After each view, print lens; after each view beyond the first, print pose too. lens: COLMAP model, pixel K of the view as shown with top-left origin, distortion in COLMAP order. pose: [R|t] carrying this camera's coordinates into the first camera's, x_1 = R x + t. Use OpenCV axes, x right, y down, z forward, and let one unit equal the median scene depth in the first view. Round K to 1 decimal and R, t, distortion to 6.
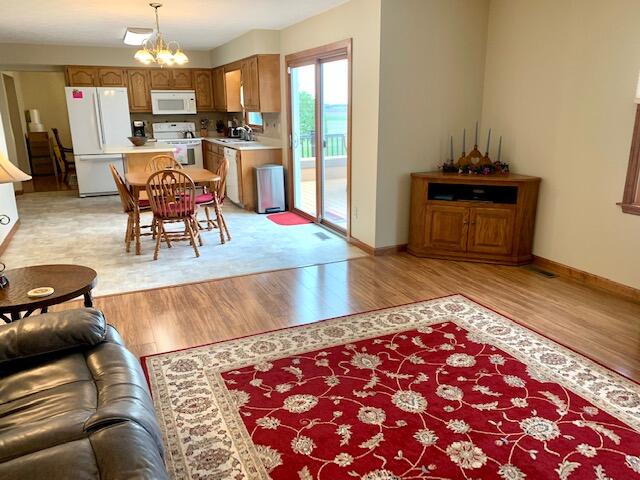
lens RADIAL K [[487.3, 0, 318.3], [0, 487.3, 241.1], [0, 0, 1]] dist [0.035434, -0.042594]
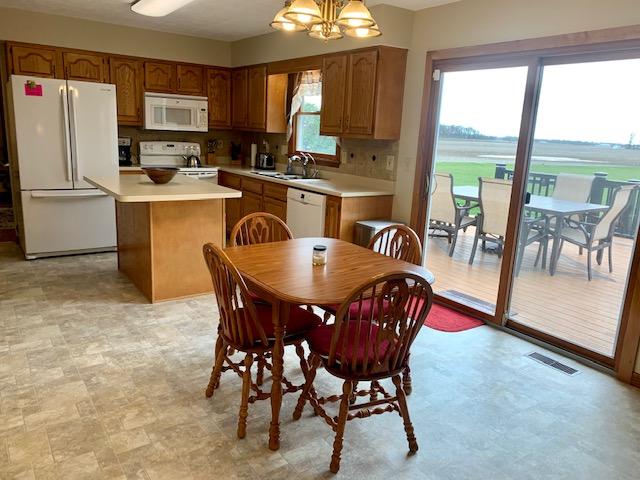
lens RADIAL K [[487.3, 0, 323.9], [0, 487.3, 243.1], [0, 0, 1]] dist [0.035434, -0.042594]
pose [[0.977660, 0.010871, 0.209912, -0.252408], [-0.003014, 0.999284, -0.037713, -0.086050], [-0.210172, 0.036238, 0.976993, 0.330440]]
